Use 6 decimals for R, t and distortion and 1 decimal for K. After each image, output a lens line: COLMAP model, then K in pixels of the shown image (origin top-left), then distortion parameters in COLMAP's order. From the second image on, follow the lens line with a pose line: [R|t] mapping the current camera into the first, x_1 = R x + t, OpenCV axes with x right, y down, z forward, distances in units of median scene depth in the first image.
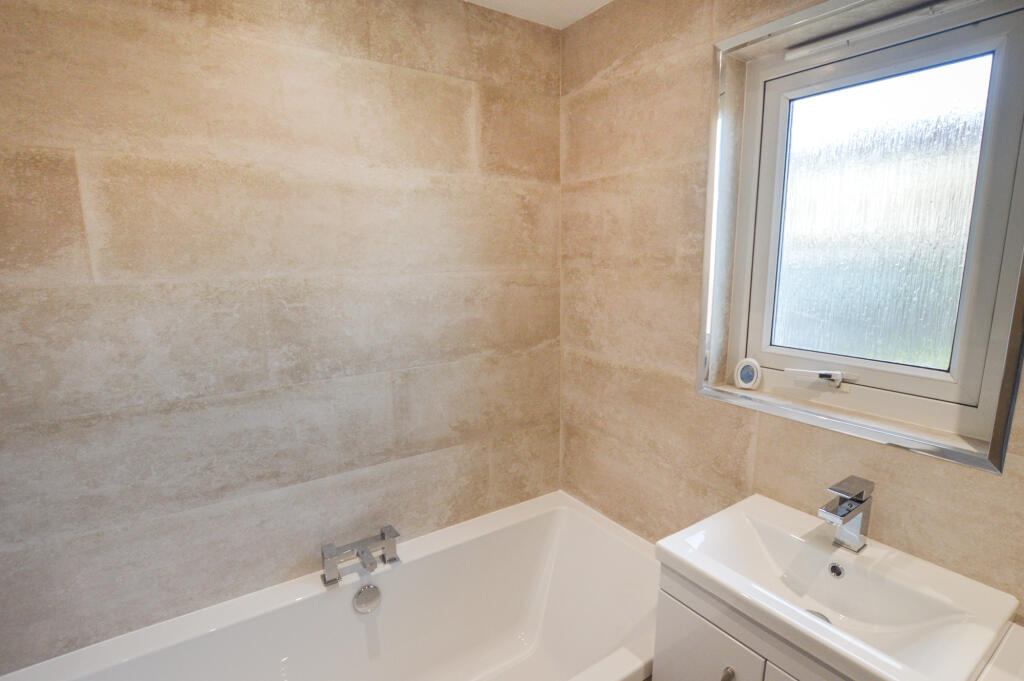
lens RADIAL K [[487.7, 0, 508.3], [0, 487.7, 346.8], [0, 0, 1]] dist [-0.037298, 0.005926]
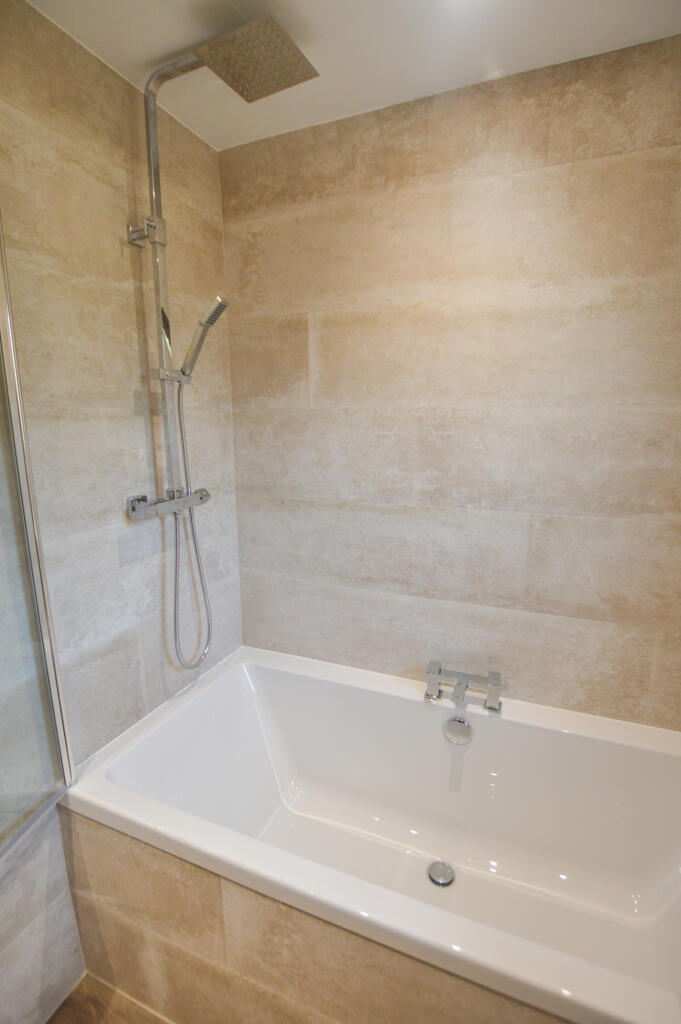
lens RADIAL K [[487.7, 0, 340.2], [0, 487.7, 516.3], [0, 0, 1]] dist [-0.037298, 0.005926]
pose [[0.557133, 0.176839, -0.811376, 0.323737], [-0.150882, 0.982357, 0.110501, 0.009234], [0.816601, 0.060858, 0.573985, 0.199690]]
